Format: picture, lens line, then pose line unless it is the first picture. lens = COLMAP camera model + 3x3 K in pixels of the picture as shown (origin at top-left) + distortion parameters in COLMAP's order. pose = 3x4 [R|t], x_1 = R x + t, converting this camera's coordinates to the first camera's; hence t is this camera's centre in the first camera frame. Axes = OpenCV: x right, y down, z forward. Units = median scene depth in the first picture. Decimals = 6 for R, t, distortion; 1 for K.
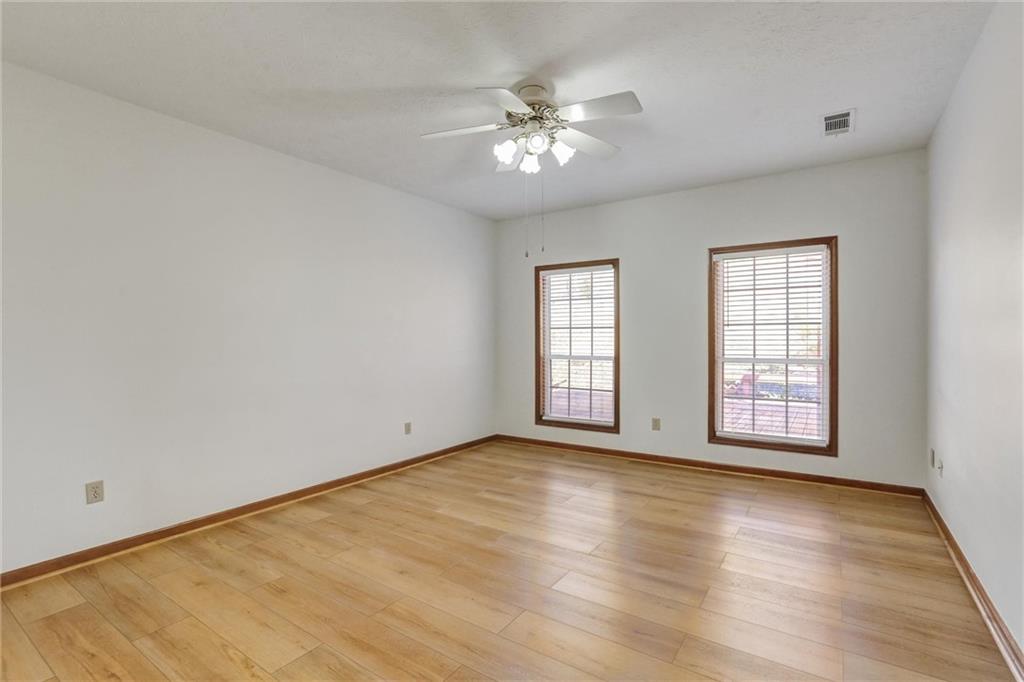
lens RADIAL K [[468.6, 0, 512.0], [0, 468.6, 341.0], [0, 0, 1]] dist [-0.054592, 0.020820]
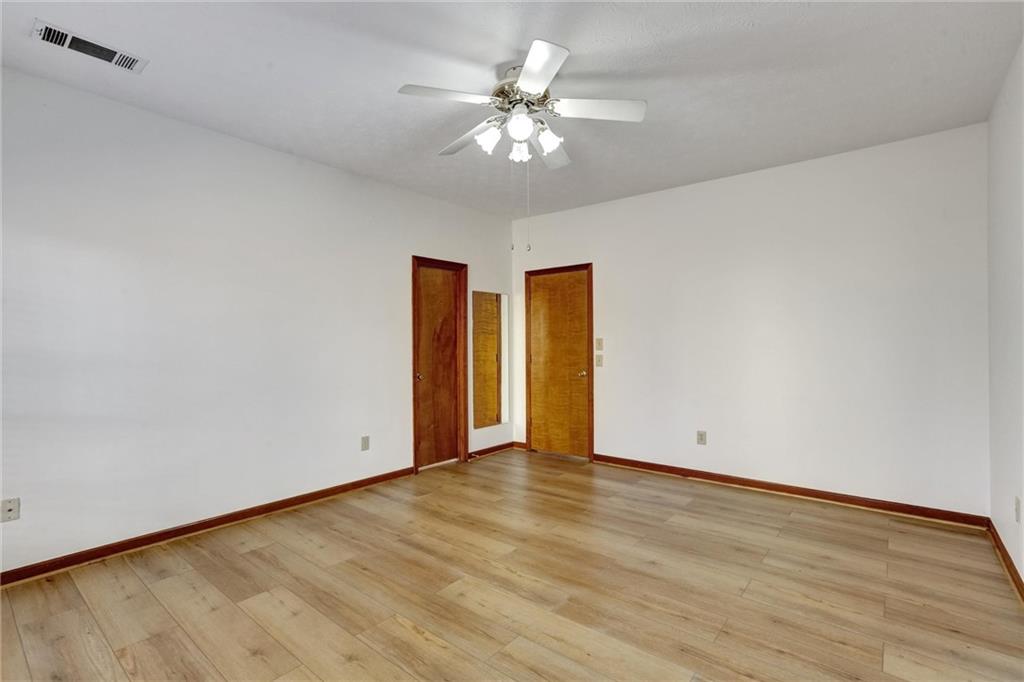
lens RADIAL K [[455.3, 0, 512.0], [0, 455.3, 341.0], [0, 0, 1]] dist [-0.045048, 0.018786]
pose [[-0.996417, 0.010090, 0.083972, -0.005753], [0.010587, 0.999929, 0.005476, -0.009504], [-0.083911, 0.006345, -0.996453, 1.331749]]
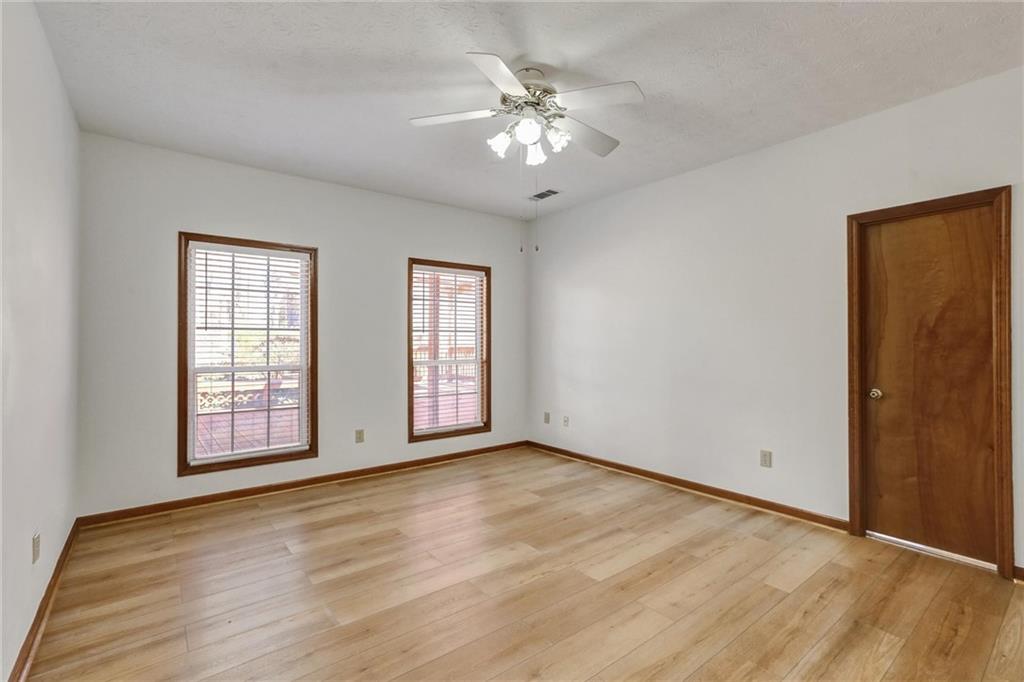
lens RADIAL K [[468.6, 0, 512.0], [0, 468.6, 341.0], [0, 0, 1]] dist [-0.054592, 0.020820]
pose [[0.292656, 0.007833, 0.956186, -0.593064], [0.005879, 0.999933, -0.009991, 0.001890], [-0.956200, 0.008545, 0.292590, 0.537865]]
